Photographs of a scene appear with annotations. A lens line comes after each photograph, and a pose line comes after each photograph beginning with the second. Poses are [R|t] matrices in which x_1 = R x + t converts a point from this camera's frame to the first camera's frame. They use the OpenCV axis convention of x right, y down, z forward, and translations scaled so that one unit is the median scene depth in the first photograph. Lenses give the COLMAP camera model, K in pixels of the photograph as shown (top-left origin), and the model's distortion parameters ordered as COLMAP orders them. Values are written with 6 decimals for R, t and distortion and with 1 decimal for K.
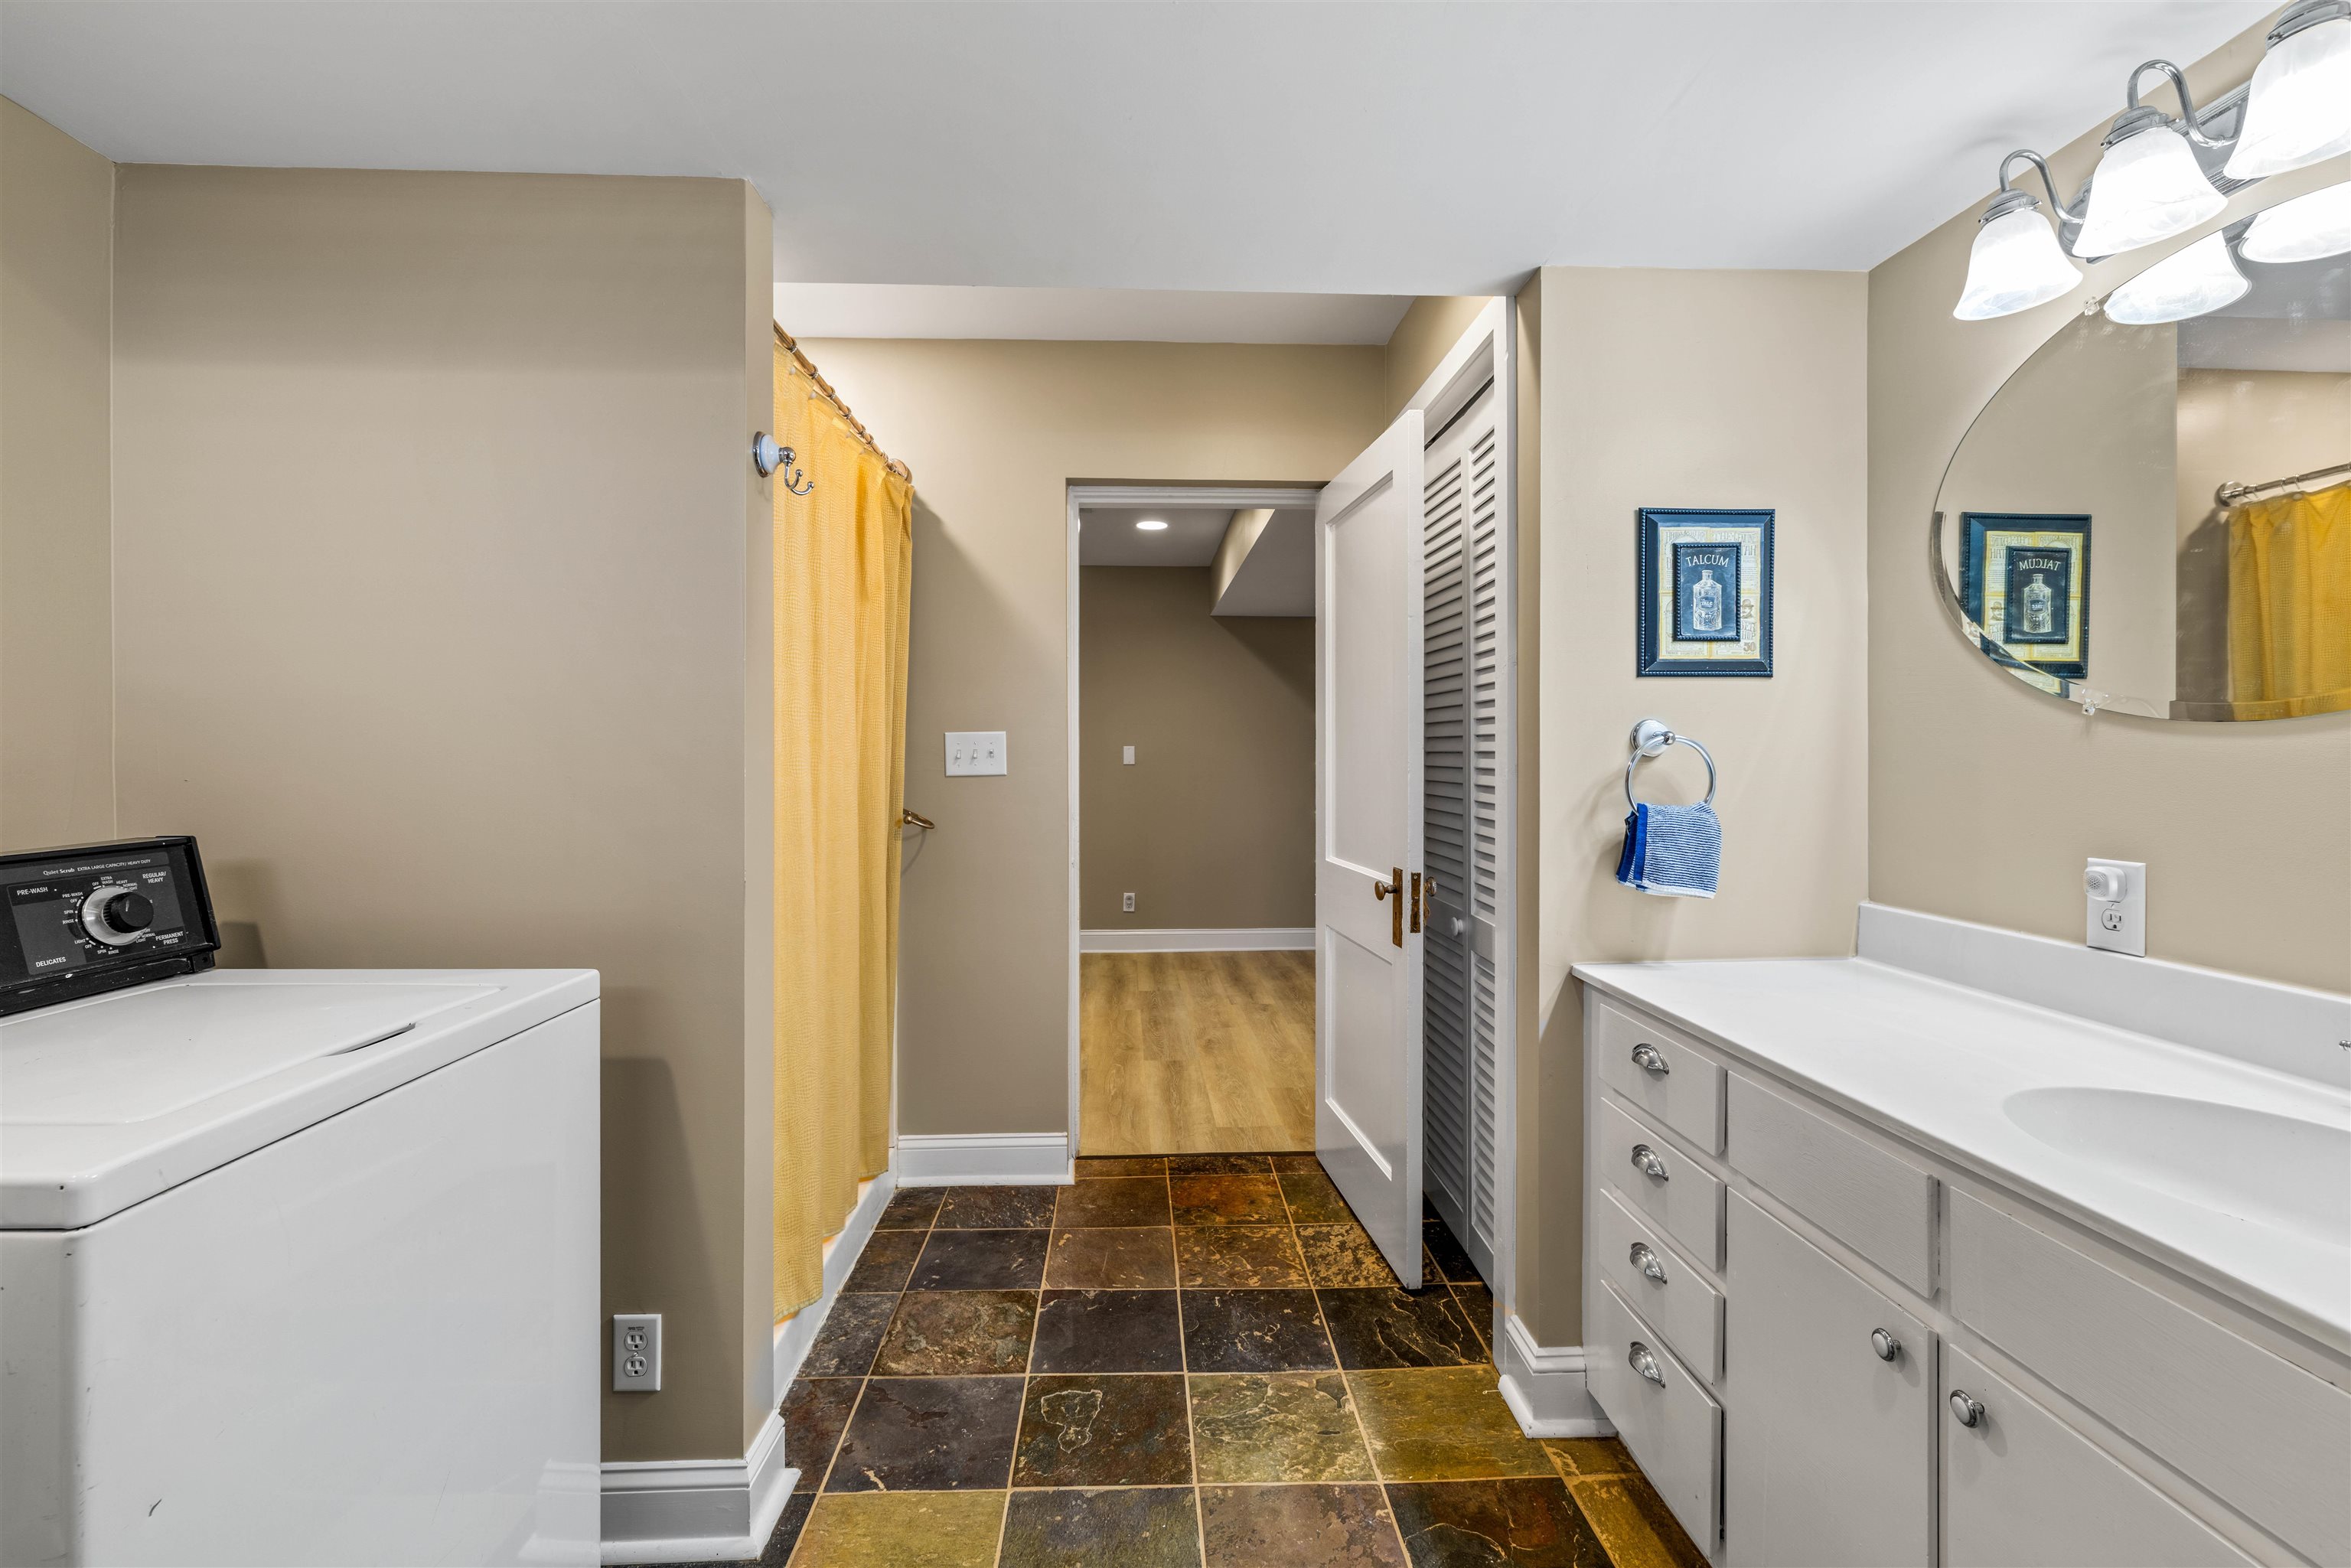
lens RADIAL K [[1017.2, 0, 1159.0], [0, 1017.2, 763.1], [0, 0, 1]] dist [-0.003973, 0.002060]
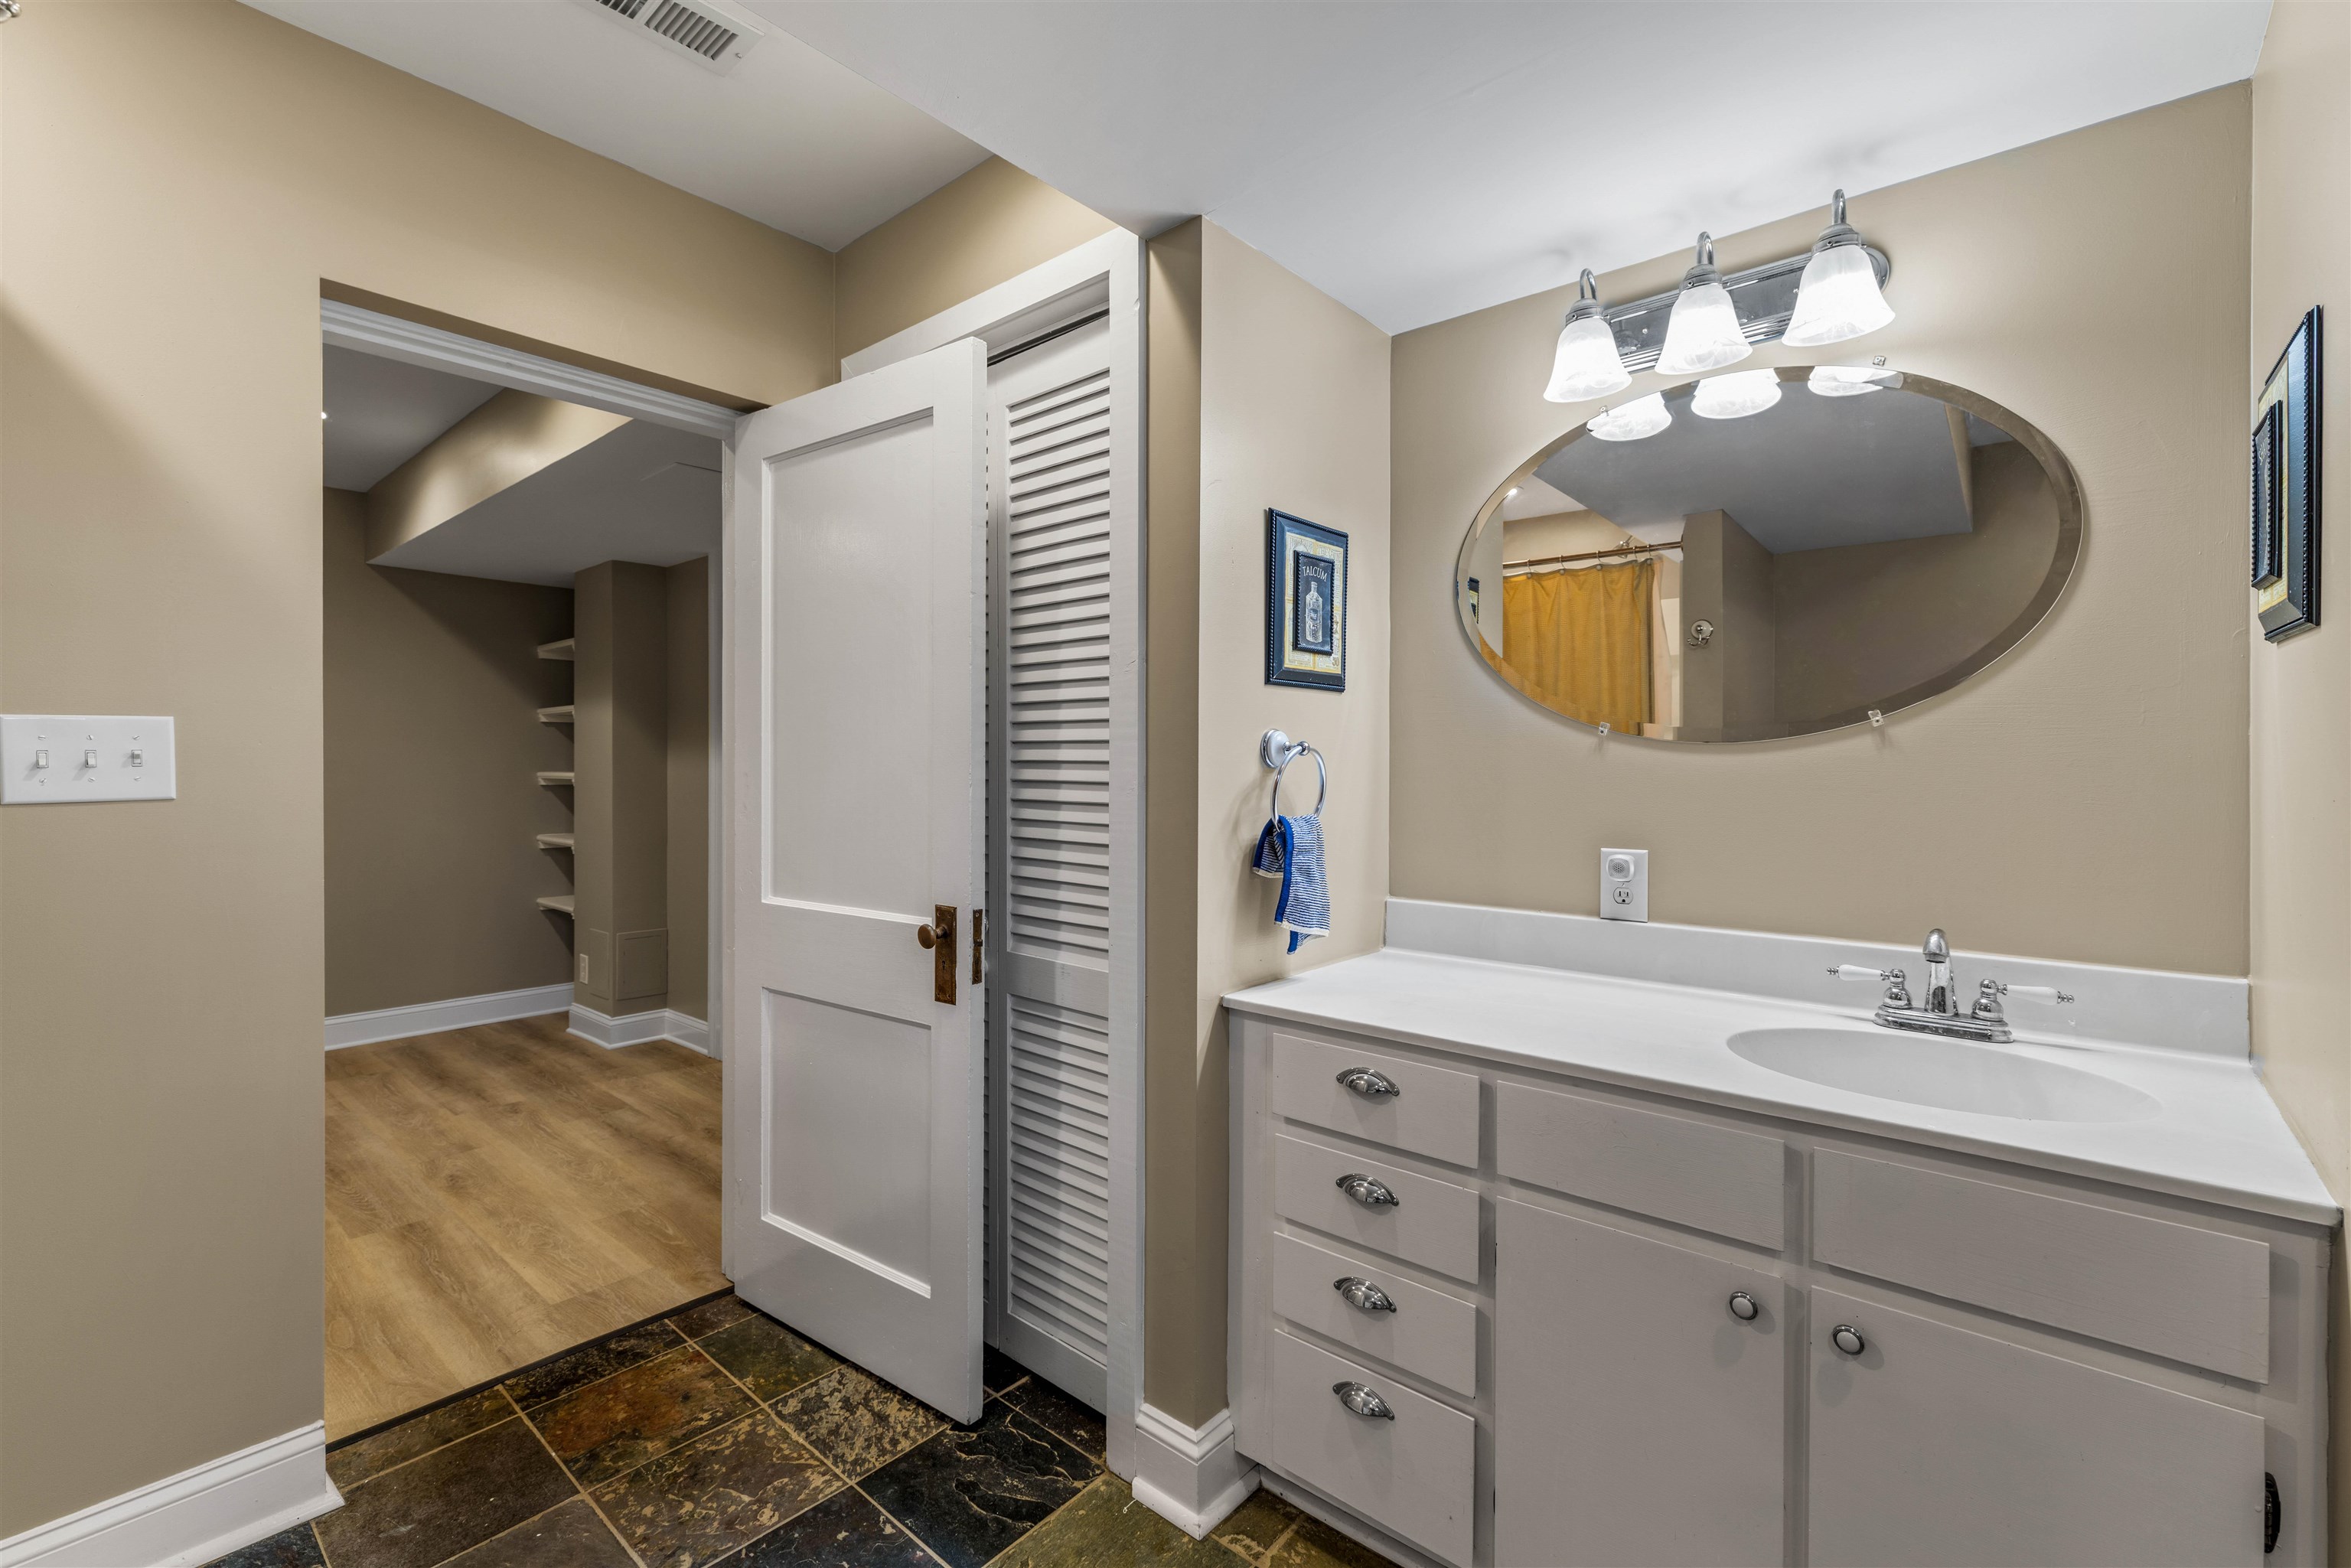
lens RADIAL K [[1017.2, 0, 1176.0], [0, 1017.2, 775.3], [0, 0, 1]] dist [-0.003973, 0.002060]
pose [[0.680011, -0.003639, 0.733193, -0.233618], [0.002325, 0.999993, 0.002807, -0.001408], [-0.733198, -0.000204, 0.680015, 0.329671]]
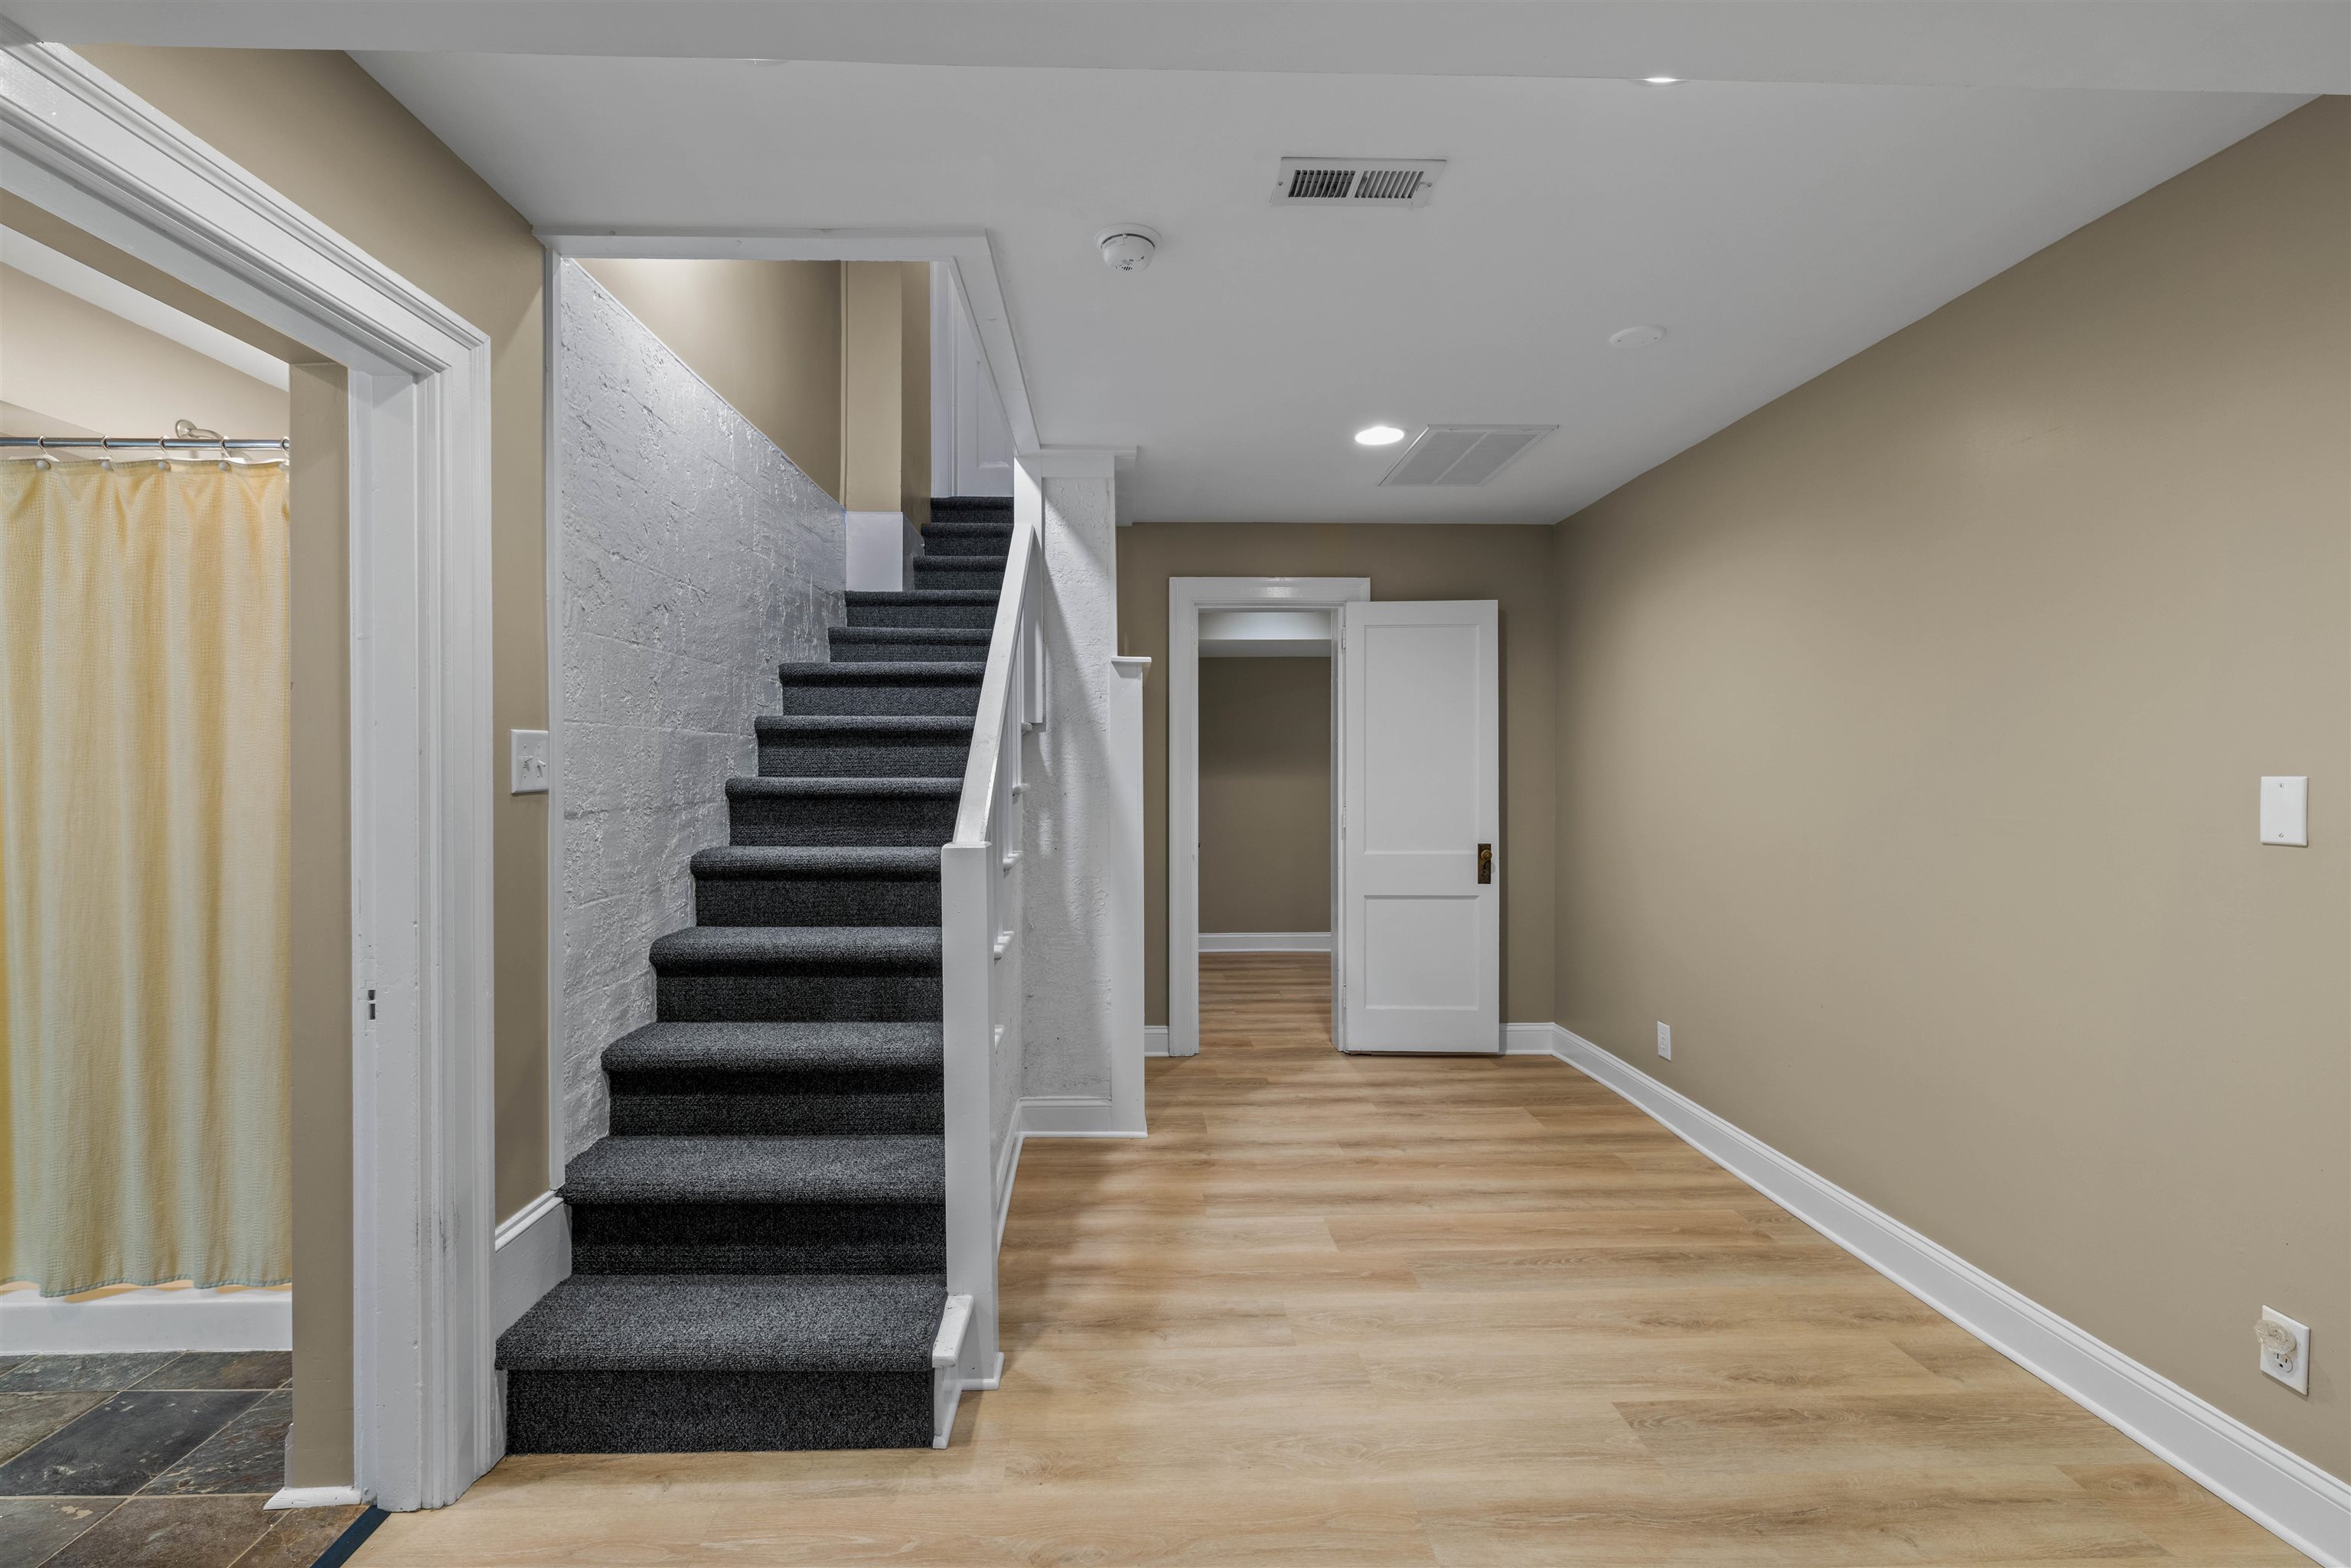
lens RADIAL K [[1017.2, 0, 1143.0], [0, 1017.2, 778.9], [0, 0, 1]] dist [-0.003973, 0.002060]
pose [[0.003898, 0.012712, -0.999912, 0.671732], [-0.005861, 0.999902, 0.012689, -0.049383], [0.999975, 0.005811, 0.003972, 1.945039]]
